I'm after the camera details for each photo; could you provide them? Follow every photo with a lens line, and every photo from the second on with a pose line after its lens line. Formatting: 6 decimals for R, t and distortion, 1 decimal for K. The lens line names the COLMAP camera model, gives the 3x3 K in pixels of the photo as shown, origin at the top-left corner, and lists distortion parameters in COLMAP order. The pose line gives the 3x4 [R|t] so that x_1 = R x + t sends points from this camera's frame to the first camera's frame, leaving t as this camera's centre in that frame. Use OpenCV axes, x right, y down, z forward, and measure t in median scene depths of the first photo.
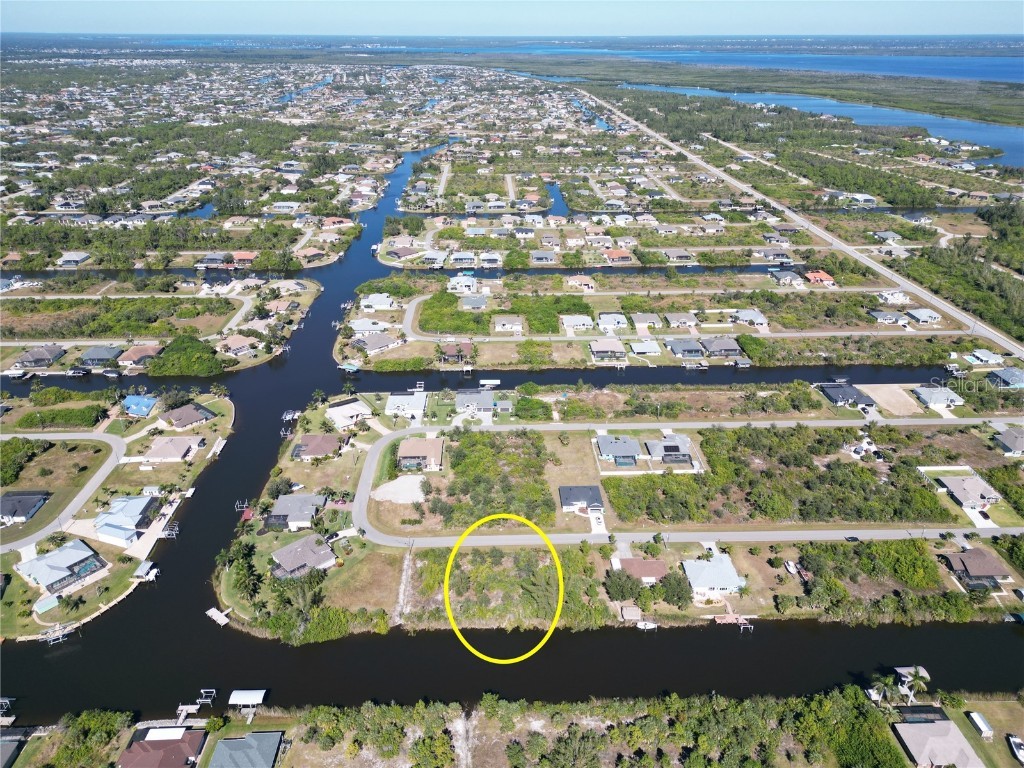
lens RADIAL K [[711.6, 0, 509.5], [0, 711.6, 382.2], [0, 0, 1]] dist [0.078651, -0.075917]
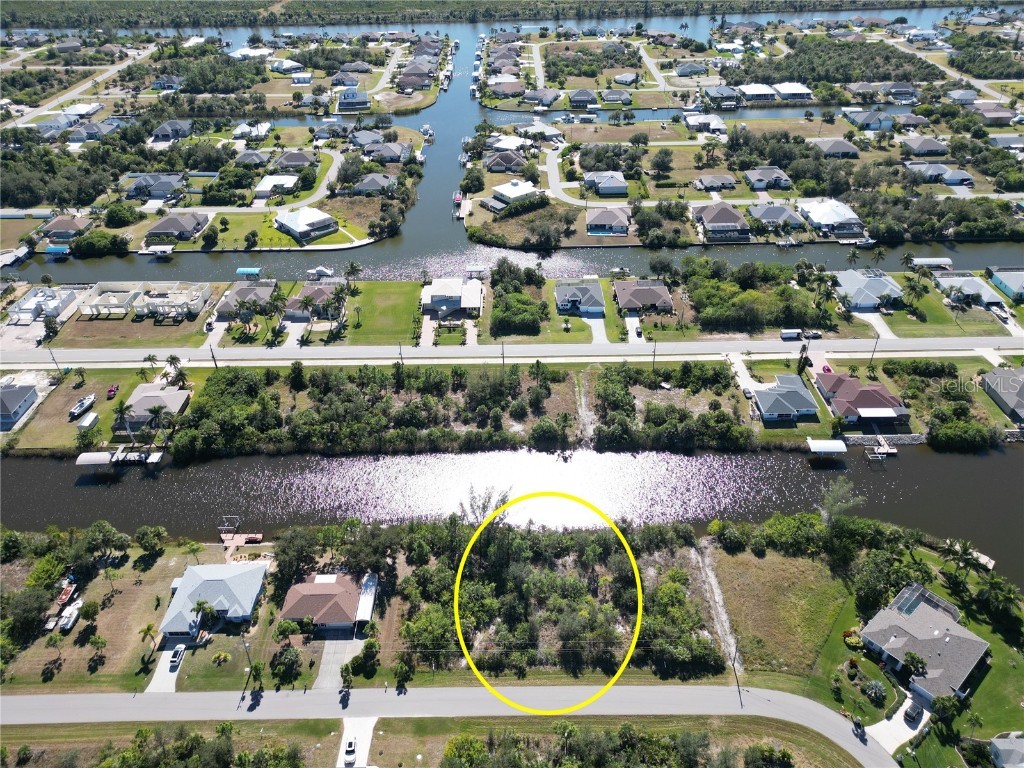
lens RADIAL K [[711.6, 0, 509.5], [0, 711.6, 382.2], [0, 0, 1]] dist [0.078651, -0.075917]
pose [[-0.999353, -0.008188, 0.035027, 0.008892], [0.027080, 0.469686, 0.882418, -0.276649], [-0.023677, 0.882796, -0.469160, 0.874522]]
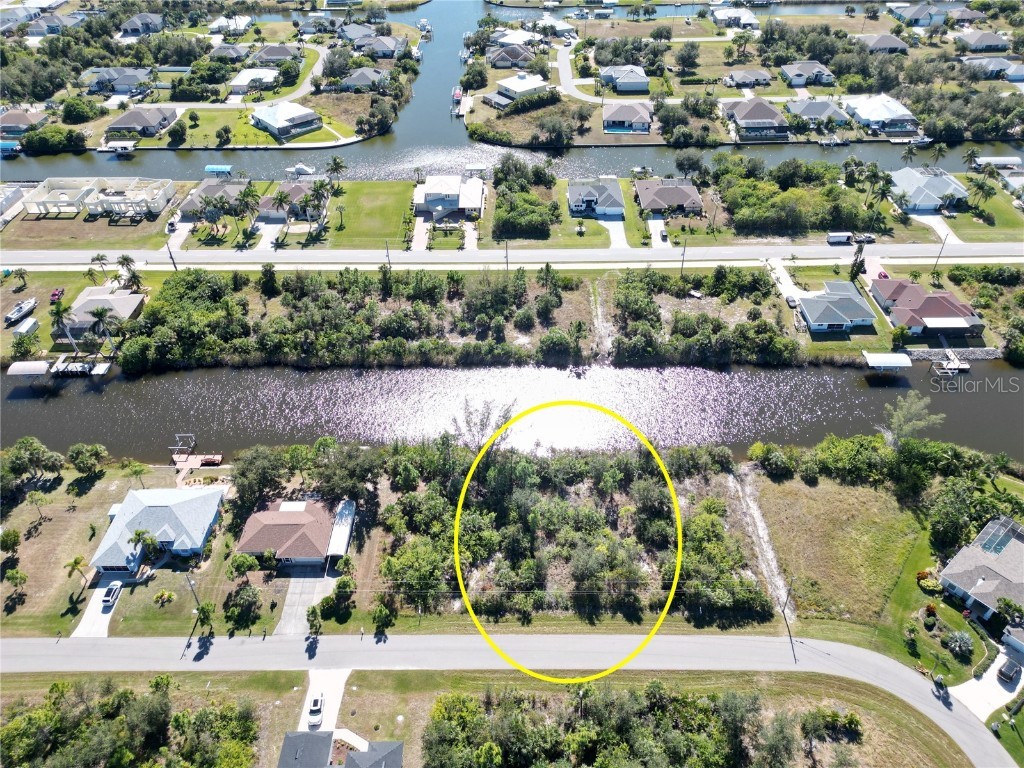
lens RADIAL K [[711.6, 0, 509.5], [0, 711.6, 382.2], [0, 0, 1]] dist [0.078651, -0.075917]
pose [[-0.999020, -0.017680, 0.040586, 0.011293], [0.030139, 0.399880, 0.916072, -0.185819], [-0.032426, 0.916397, -0.398955, 0.860629]]
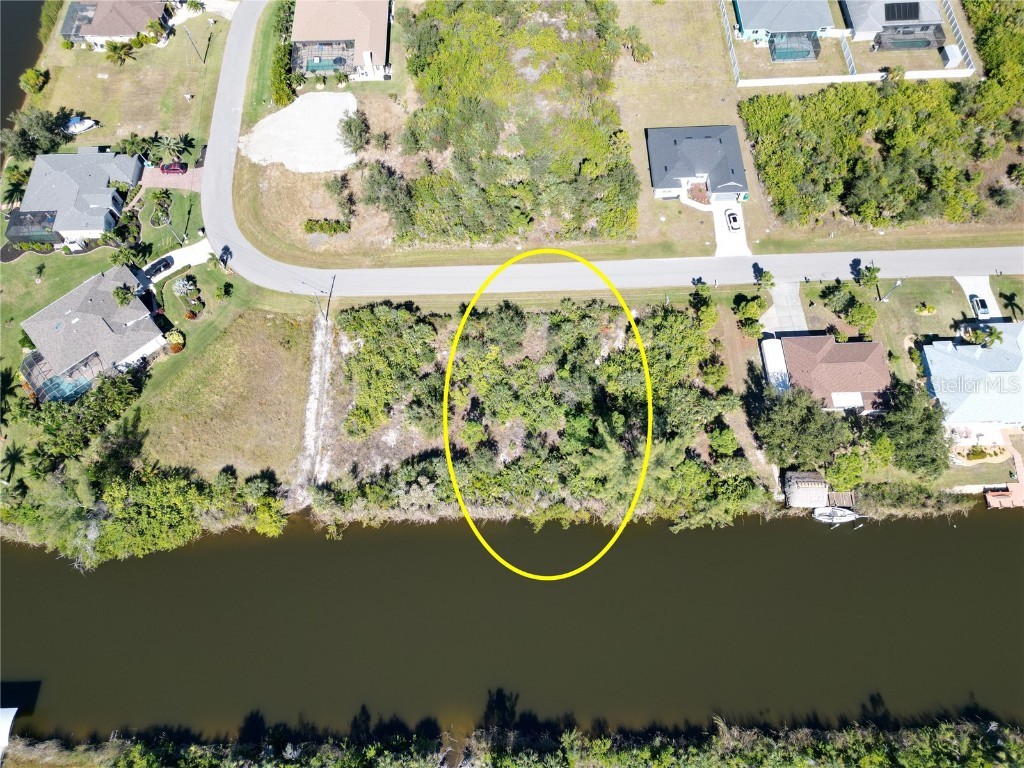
lens RADIAL K [[711.6, 0, 509.5], [0, 711.6, 382.2], [0, 0, 1]] dist [0.078651, -0.075917]
pose [[0.999744, 0.002001, -0.022527, -0.006695], [0.012779, 0.771815, 0.635719, -0.019239], [0.018659, -0.635844, 0.771592, 0.500148]]
